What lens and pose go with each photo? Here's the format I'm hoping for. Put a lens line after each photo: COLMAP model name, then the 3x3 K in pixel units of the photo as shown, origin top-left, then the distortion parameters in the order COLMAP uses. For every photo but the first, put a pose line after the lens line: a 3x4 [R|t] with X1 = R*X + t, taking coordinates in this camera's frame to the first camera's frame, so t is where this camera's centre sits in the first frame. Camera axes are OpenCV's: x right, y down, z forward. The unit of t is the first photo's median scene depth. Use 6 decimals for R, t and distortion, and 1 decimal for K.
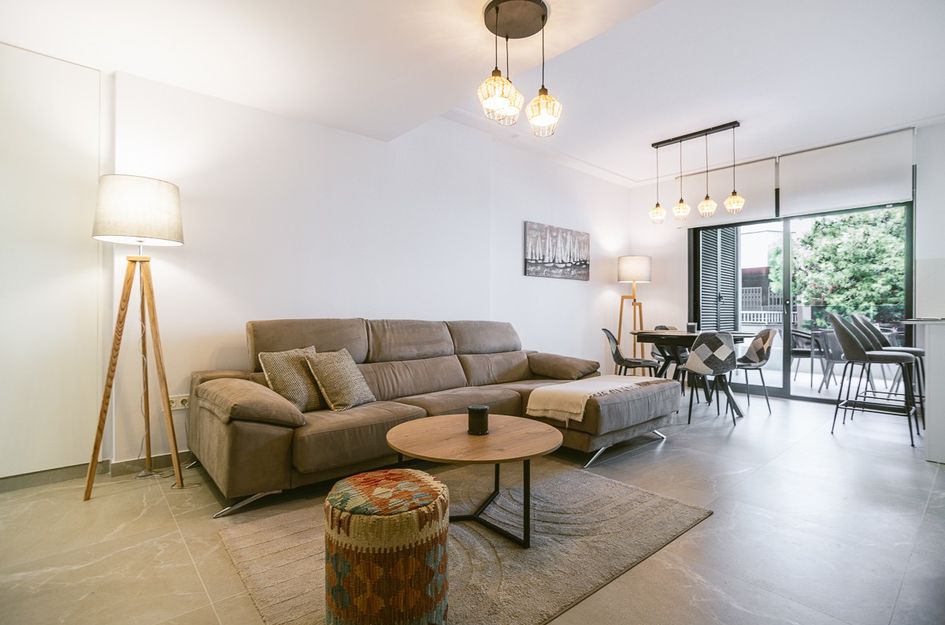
lens RADIAL K [[460.0, 0, 472.5], [0, 460.0, 312.5], [0, 0, 1]] dist [-0.070477, 0.033520]
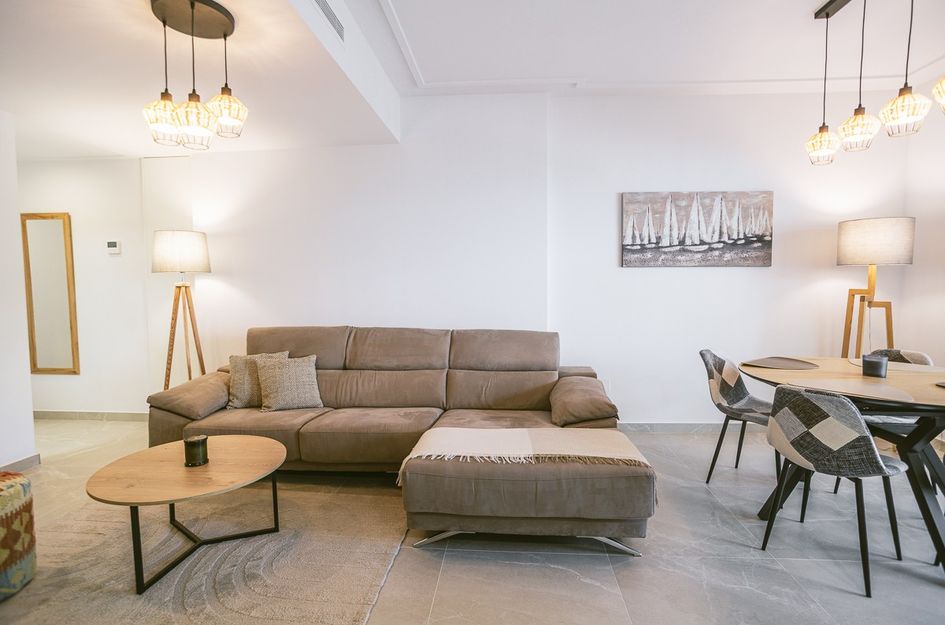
lens RADIAL K [[460.0, 0, 472.5], [0, 460.0, 312.5], [0, 0, 1]] dist [-0.070477, 0.033520]
pose [[0.701914, 0.036530, -0.711324, 0.454387], [0.007516, 0.998248, 0.058682, -0.050634], [0.712222, -0.046536, 0.700410, 0.298586]]
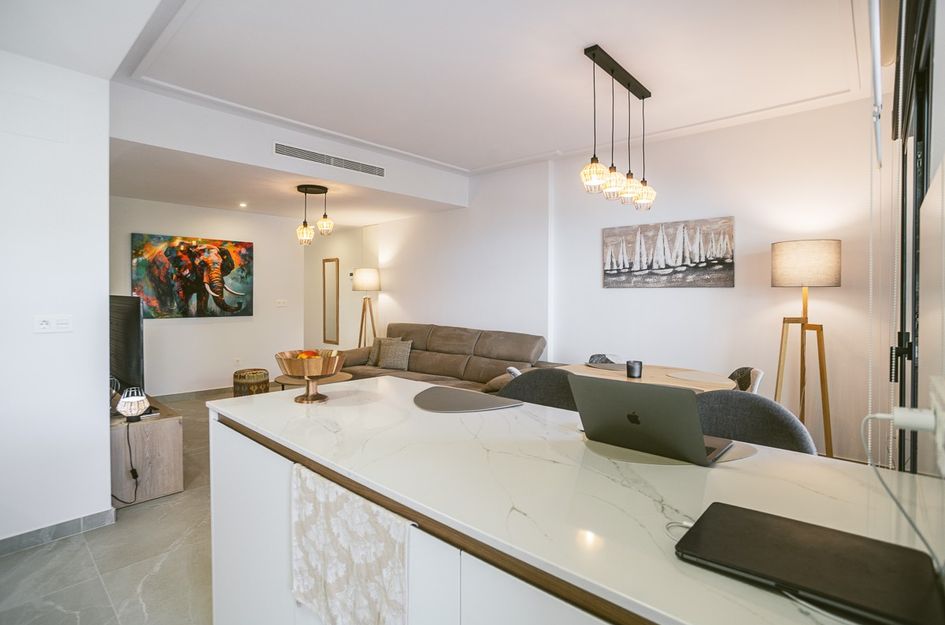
lens RADIAL K [[471.3, 0, 471.2], [0, 471.3, 299.7], [0, 0, 1]] dist [-0.071489, 0.034696]
pose [[0.110137, 0.007320, -0.993889, 0.978064], [-0.006500, 0.999957, 0.006644, -0.059390], [0.993895, 0.005729, 0.110180, 0.609534]]
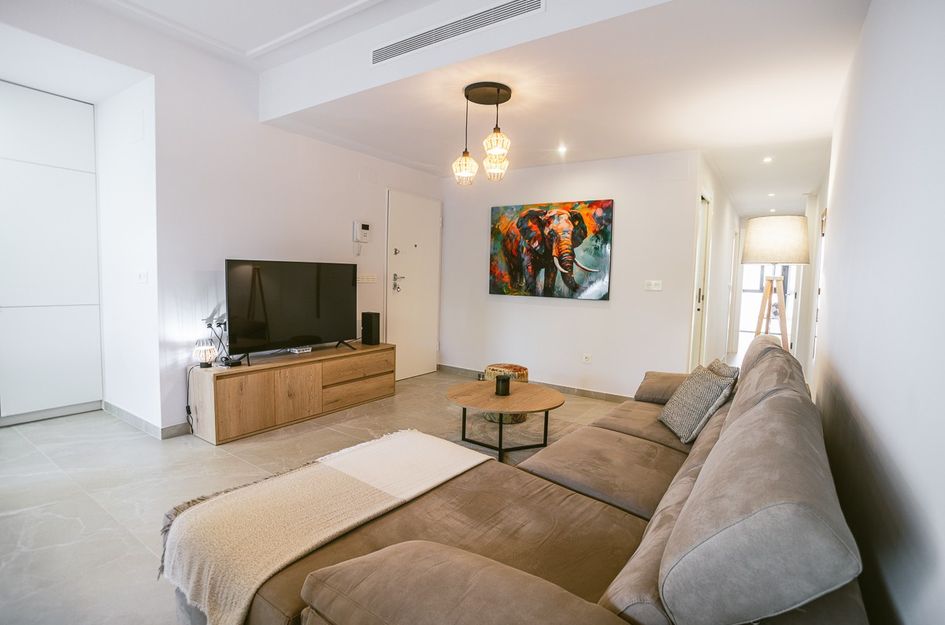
lens RADIAL K [[460.0, 0, 472.5], [0, 460.0, 312.5], [0, 0, 1]] dist [-0.070477, 0.033520]
pose [[-0.969698, -0.013949, -0.243908, 0.197847], [-0.034591, 0.996150, 0.080555, -0.044849], [0.241845, 0.086552, -0.966447, 0.946692]]
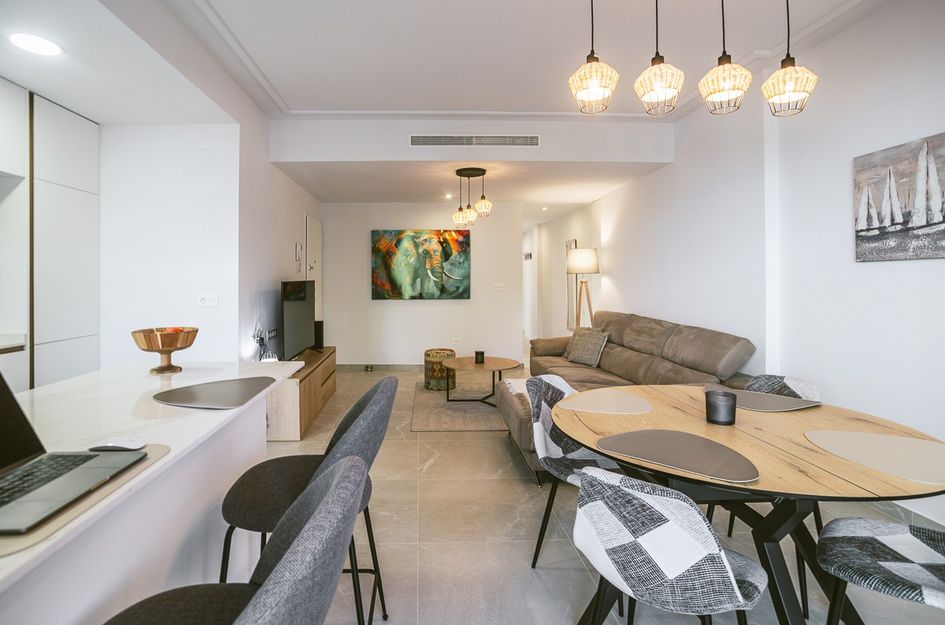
lens RADIAL K [[480.3, 0, 431.3], [0, 480.3, 278.1], [0, 0, 1]] dist [-0.066088, 0.036070]
pose [[-0.637979, -0.001770, -0.770052, 0.802725], [0.001585, 0.999992, -0.003612, -0.058842], [0.770052, -0.003525, -0.637971, 0.928751]]
